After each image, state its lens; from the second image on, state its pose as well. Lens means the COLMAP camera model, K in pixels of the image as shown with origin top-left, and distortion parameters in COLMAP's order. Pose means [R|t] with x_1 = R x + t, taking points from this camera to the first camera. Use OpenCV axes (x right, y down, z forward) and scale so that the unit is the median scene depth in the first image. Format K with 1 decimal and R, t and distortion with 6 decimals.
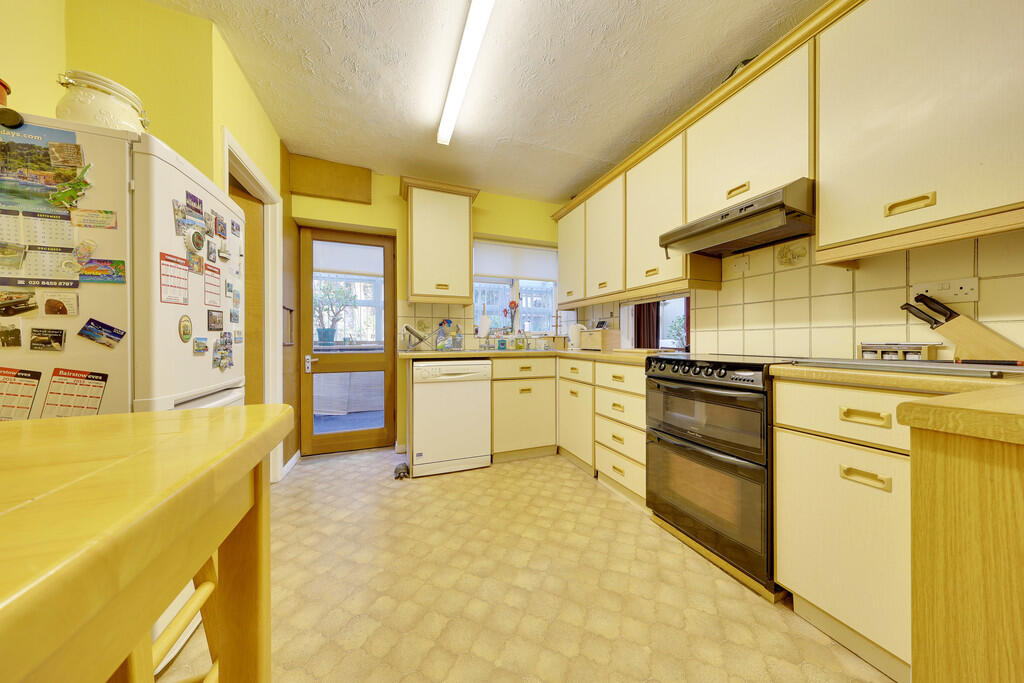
lens RADIAL K [[313.7, 0, 512.0], [0, 313.7, 340.8], [0, 0, 1]] dist [0.002683, 0.000084]
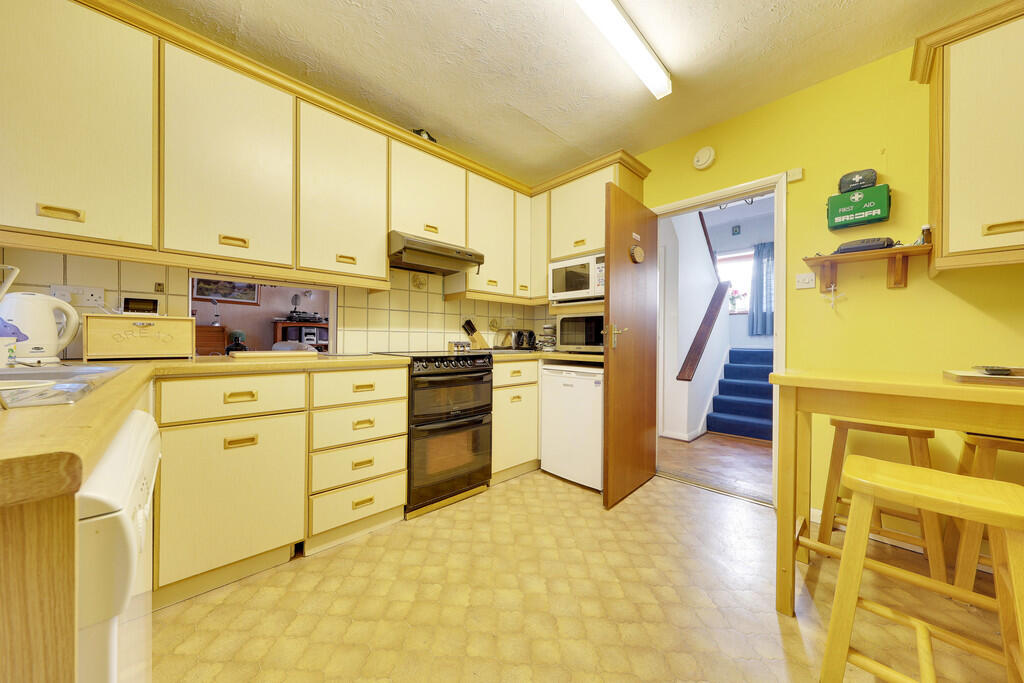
lens RADIAL K [[350.6, 0, 506.8], [0, 350.6, 338.6], [0, 0, 1]] dist [0.000190, 0.000196]
pose [[-0.385598, 0.001623, 0.922665, -0.749950], [-0.006313, 0.999970, -0.004397, -0.004216], [-0.922645, -0.007521, -0.385577, 1.210680]]
